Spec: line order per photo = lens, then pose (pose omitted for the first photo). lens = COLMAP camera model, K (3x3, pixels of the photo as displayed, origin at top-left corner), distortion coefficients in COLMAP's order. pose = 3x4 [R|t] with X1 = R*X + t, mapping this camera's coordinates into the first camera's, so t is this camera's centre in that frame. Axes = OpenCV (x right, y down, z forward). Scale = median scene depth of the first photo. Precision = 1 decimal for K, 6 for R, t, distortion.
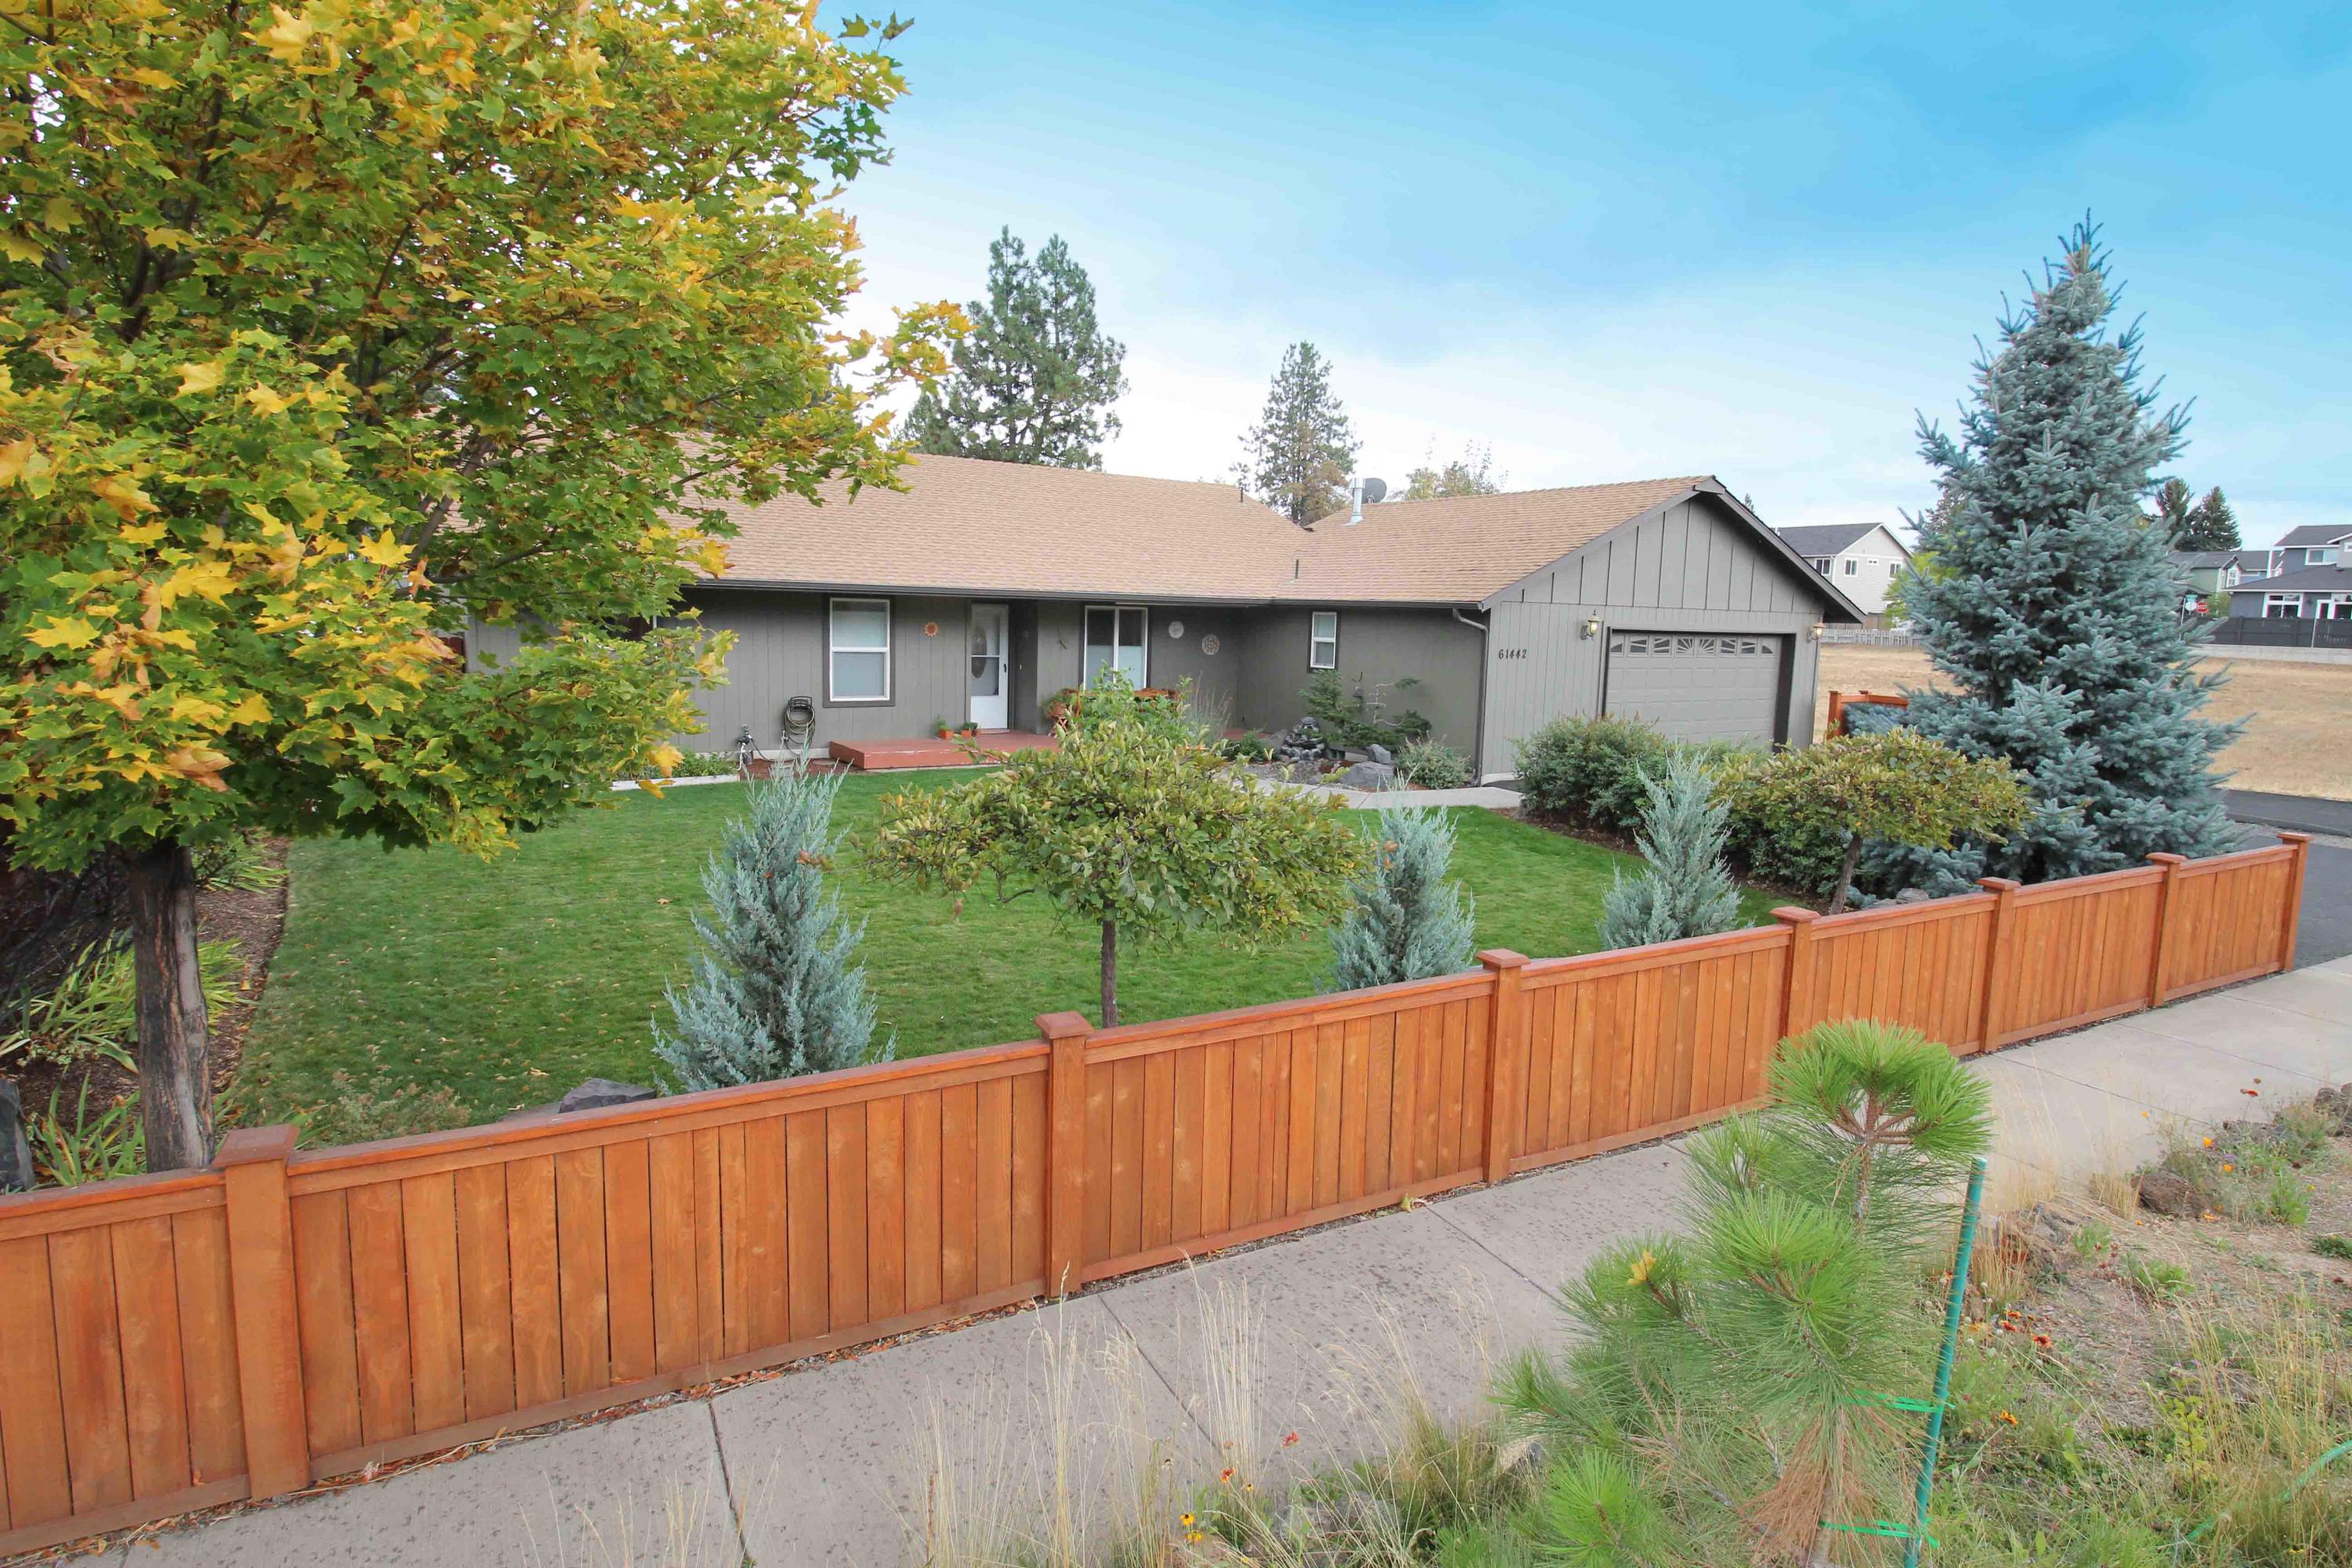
lens RADIAL K [[1080.9, 0, 1158.0], [0, 1080.9, 704.4], [0, 0, 1]] dist [-0.003722, -0.003316]
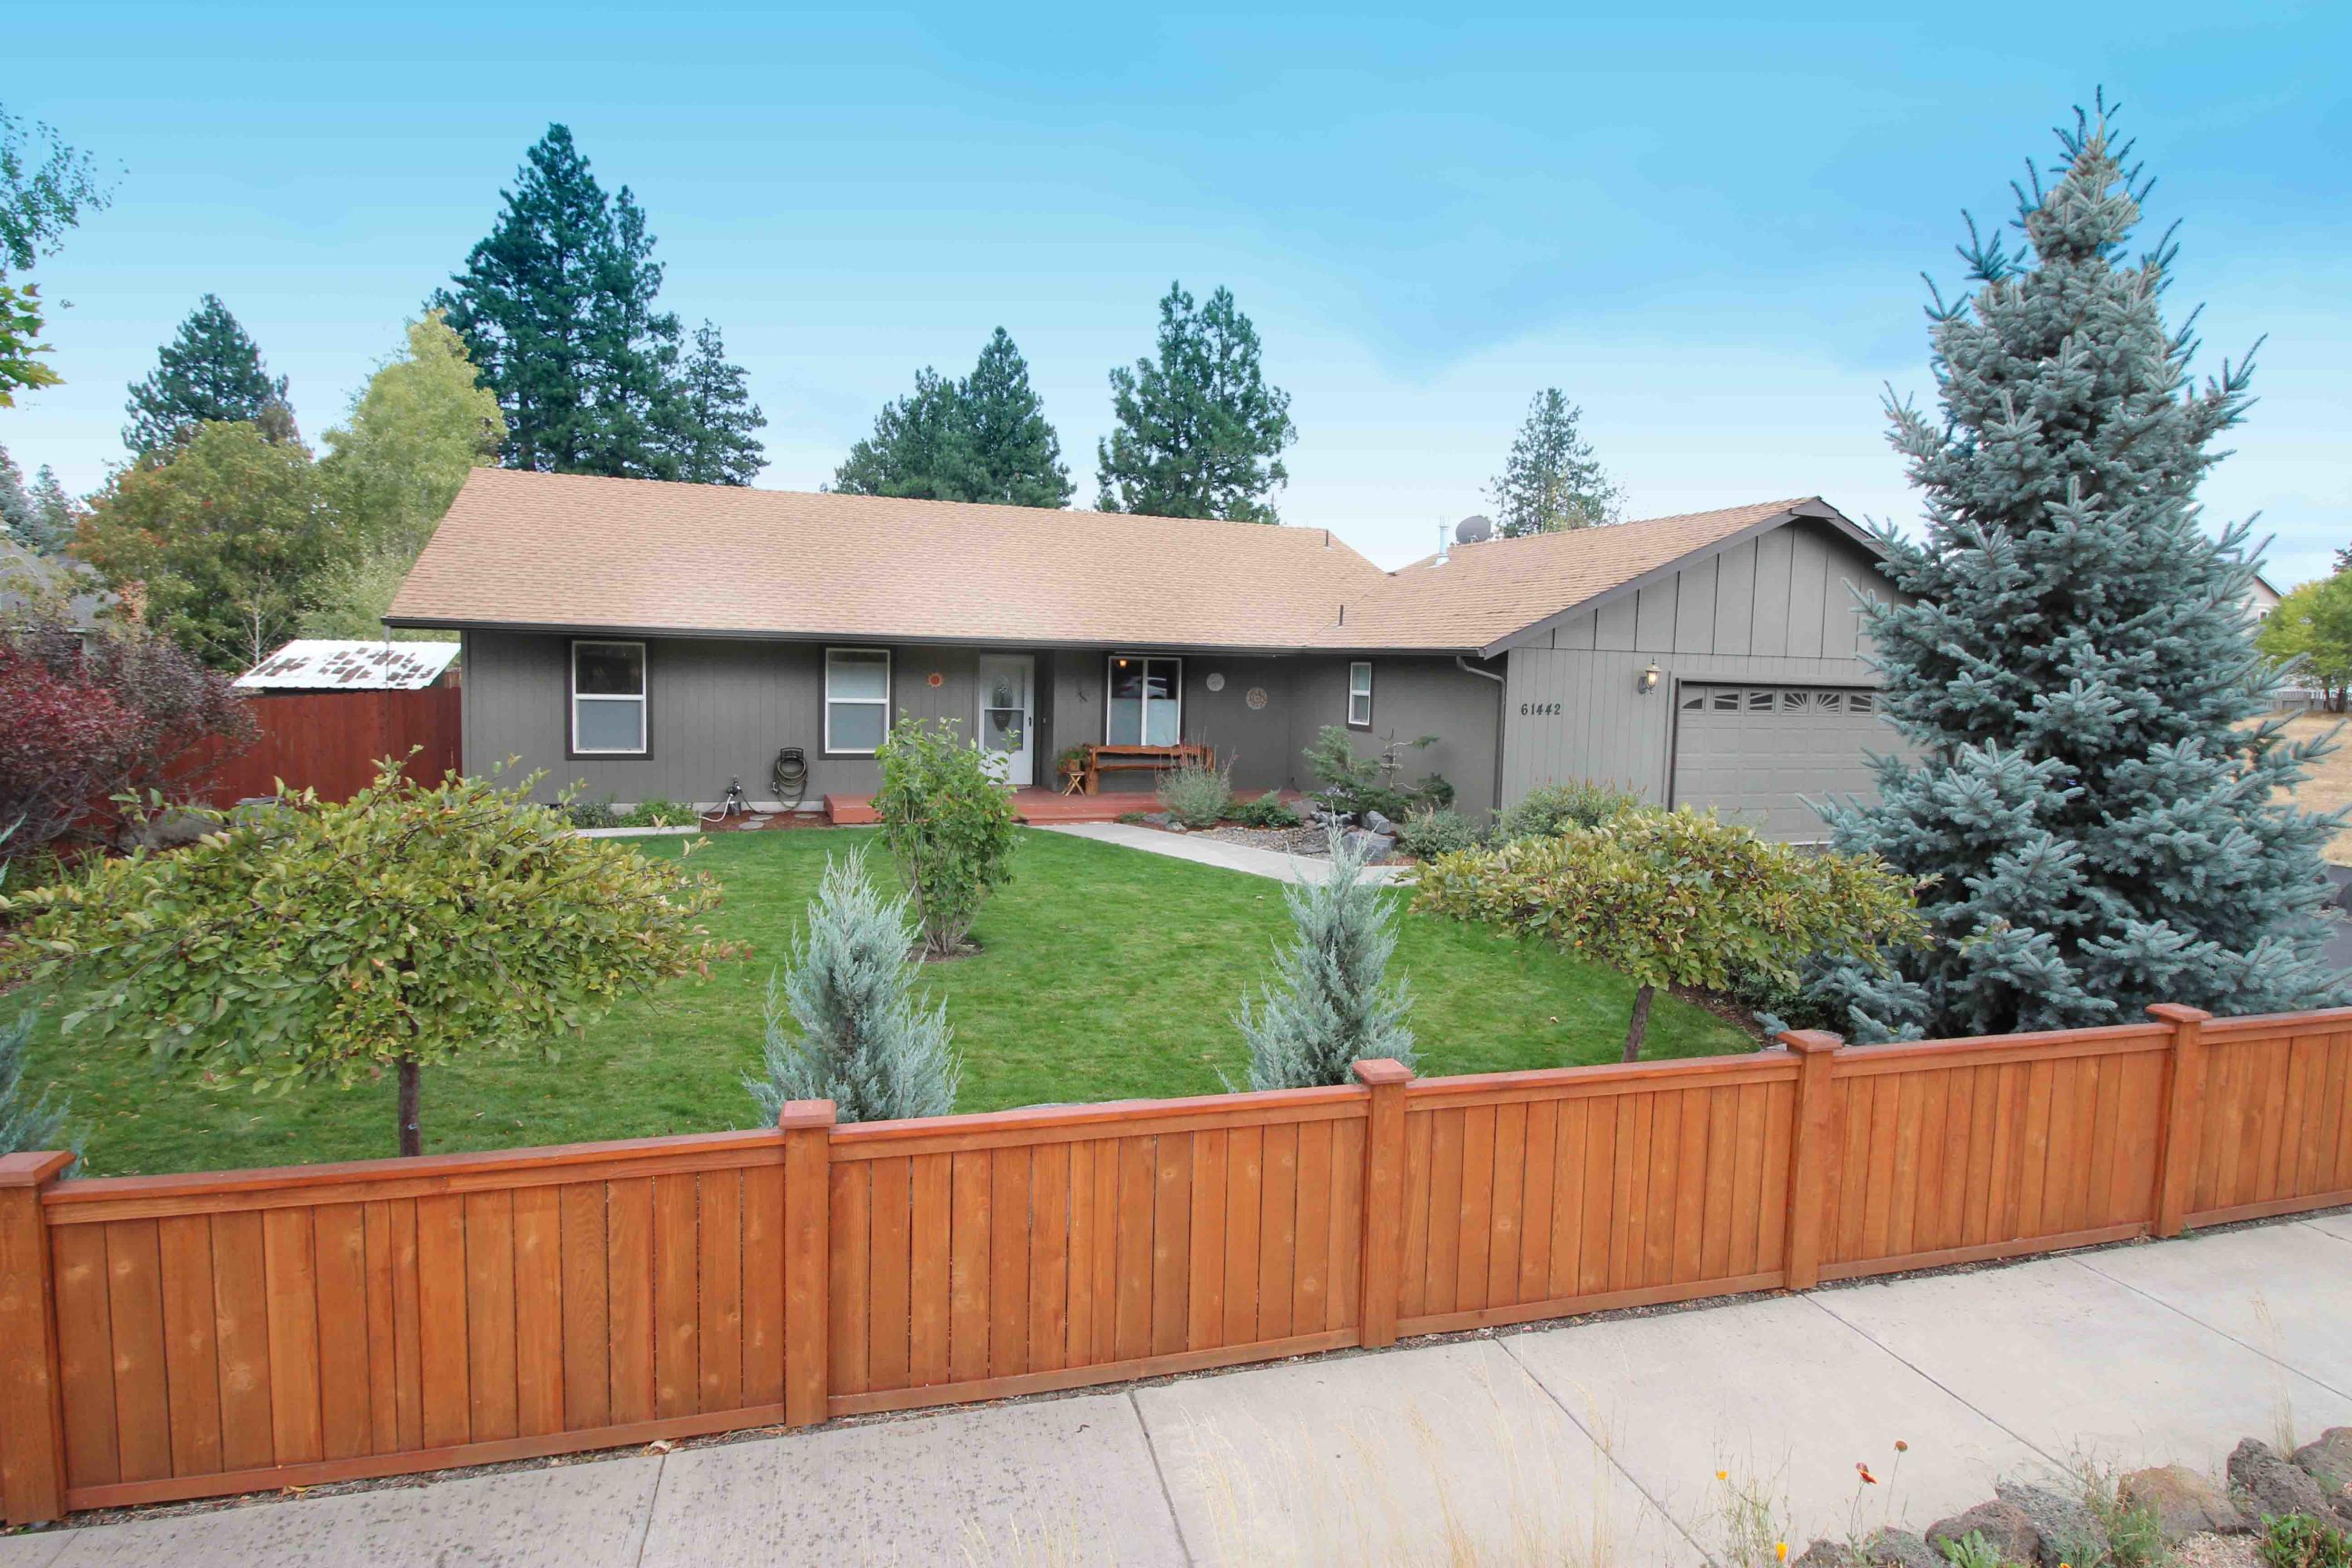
lens RADIAL K [[1080.9, 0, 1192.0], [0, 1080.9, 729.8], [0, 0, 1]] dist [-0.003722, -0.003316]
pose [[0.980334, 0.009996, -0.197095, 0.215636], [-0.015801, 0.999486, -0.027903, -0.002011], [0.196714, 0.030469, 0.979987, 0.101343]]
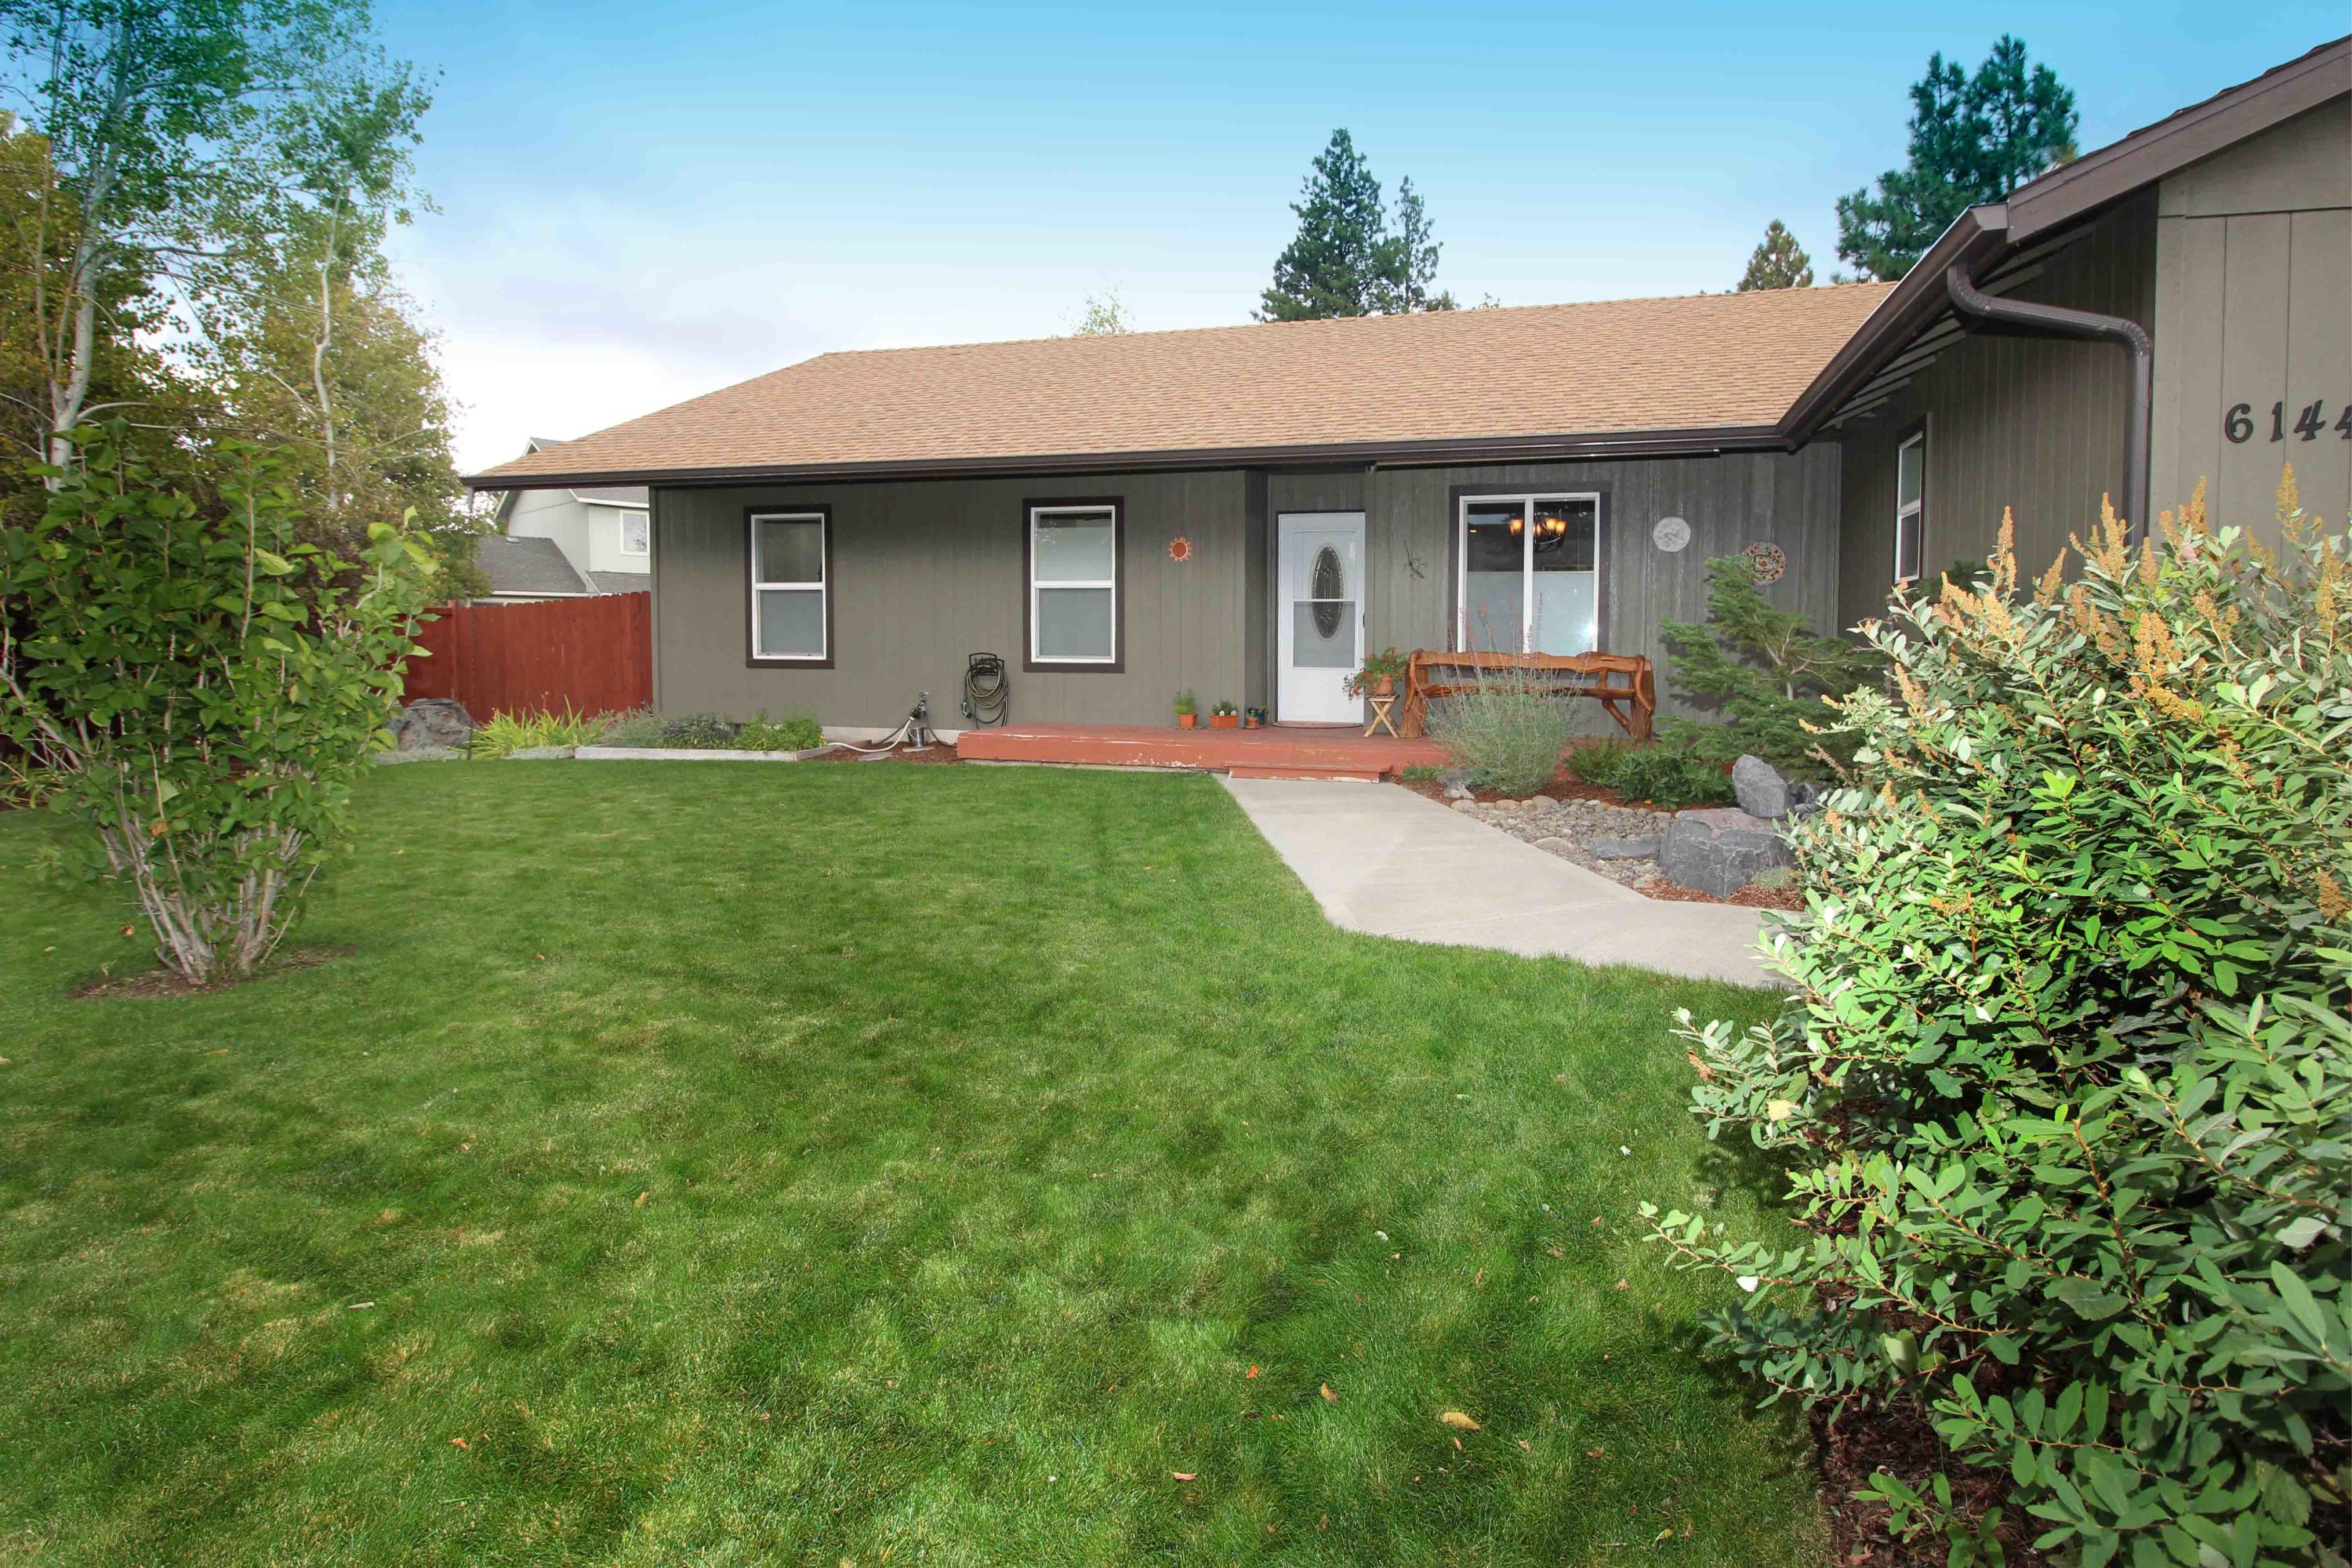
lens RADIAL K [[1174.9, 0, 1324.5], [0, 1174.9, 675.8], [0, 0, 1]] dist [-0.011498, -0.000679]
pose [[0.698265, -0.006688, -0.715808, 0.343755], [-0.041565, 0.997890, -0.049870, 0.034323], [0.714632, 0.064575, 0.696514, 0.619052]]
